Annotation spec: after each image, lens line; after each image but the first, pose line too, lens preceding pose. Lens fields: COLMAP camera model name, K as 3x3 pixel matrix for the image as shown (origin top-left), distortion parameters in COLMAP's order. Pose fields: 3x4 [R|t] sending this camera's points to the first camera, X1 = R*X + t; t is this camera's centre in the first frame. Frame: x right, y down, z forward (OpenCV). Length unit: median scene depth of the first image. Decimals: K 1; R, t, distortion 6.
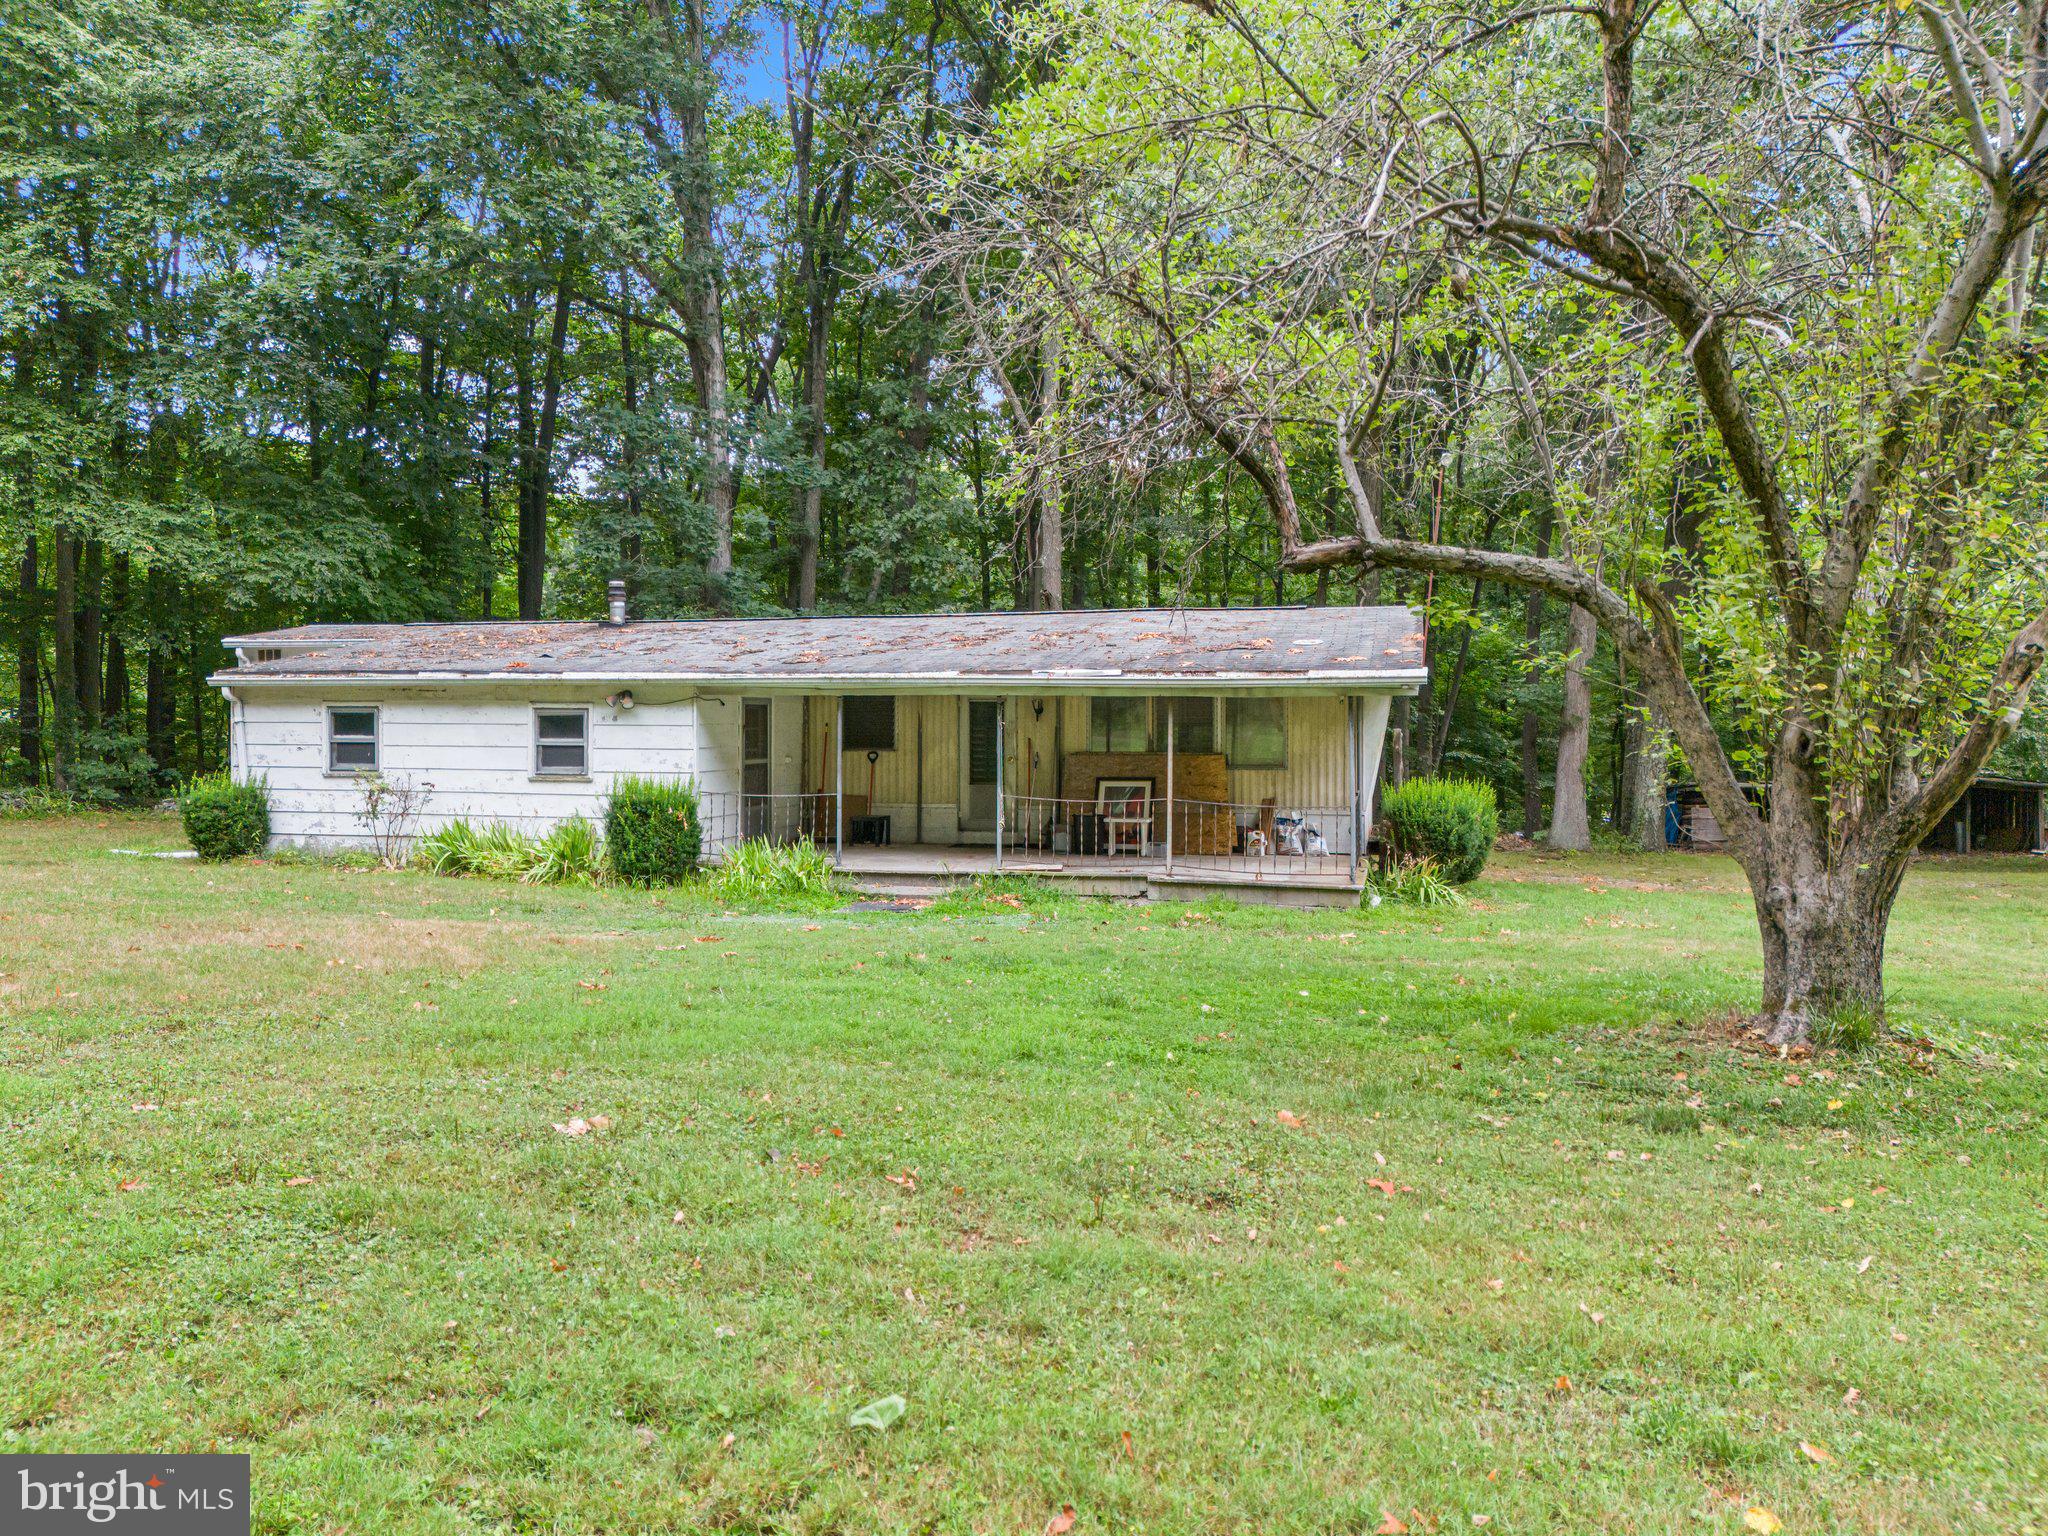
lens RADIAL K [[1566.2, 0, 1021.0], [0, 1566.2, 736.1], [0, 0, 1]] dist [0.041200, -0.012814]
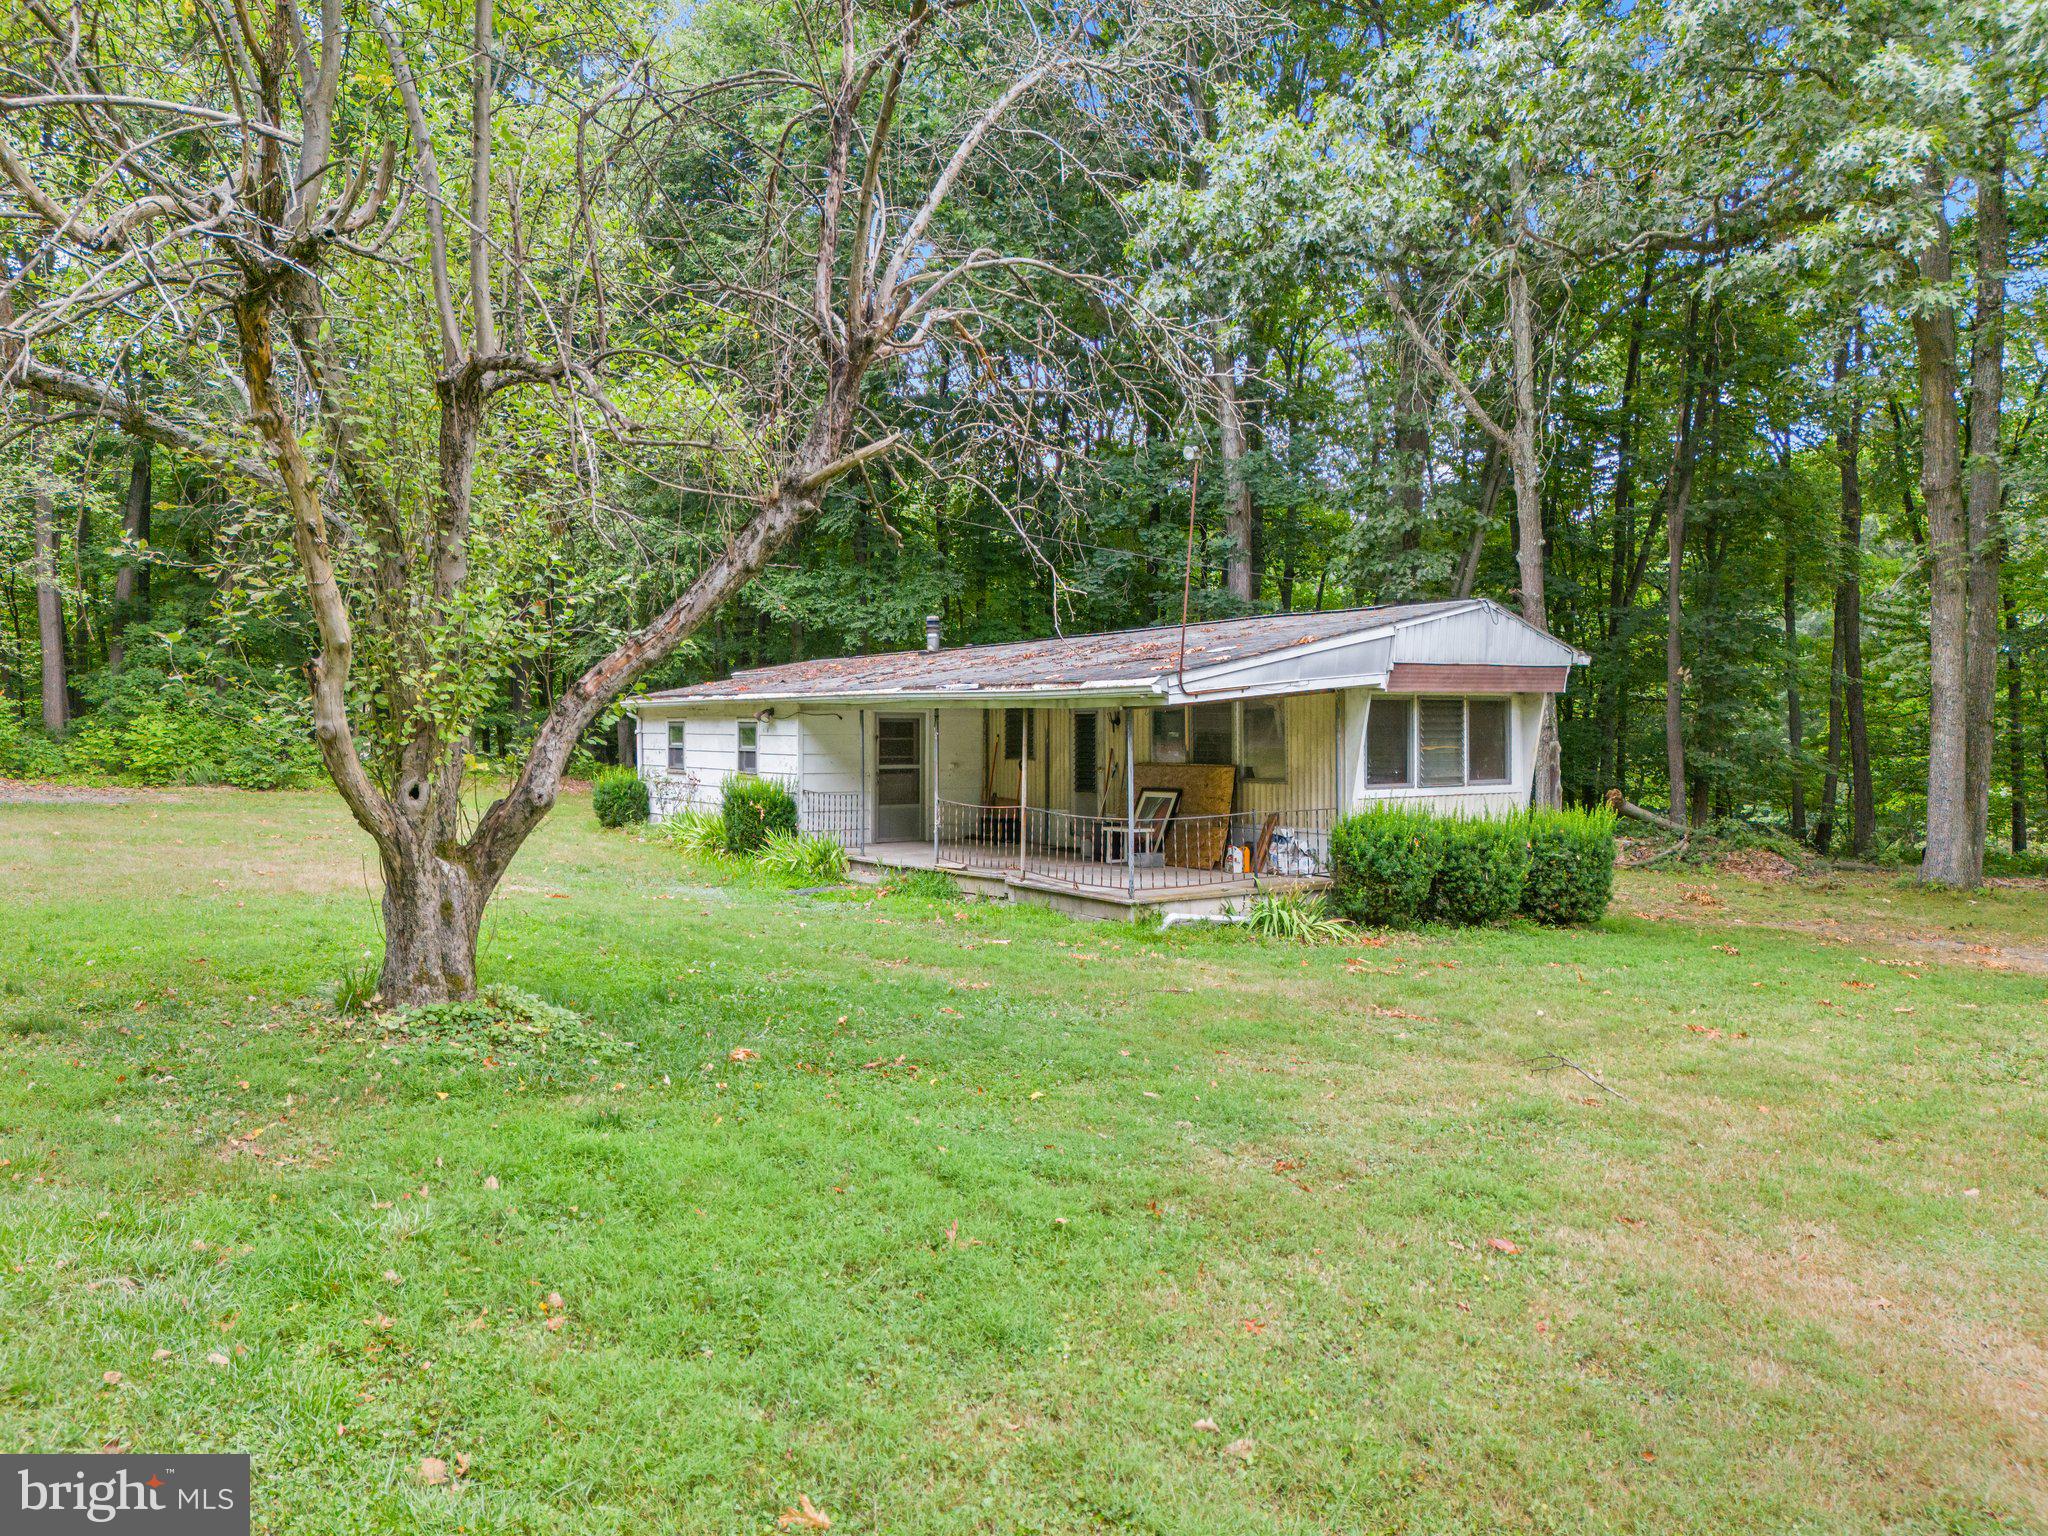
lens RADIAL K [[1566.2, 0, 1021.0], [0, 1566.2, 736.1], [0, 0, 1]] dist [0.041200, -0.012814]
pose [[0.732166, 0.000375, -0.681126, 0.693611], [-0.007947, 0.999936, -0.007992, 0.001806], [0.681080, 0.011265, 0.732122, 0.206258]]
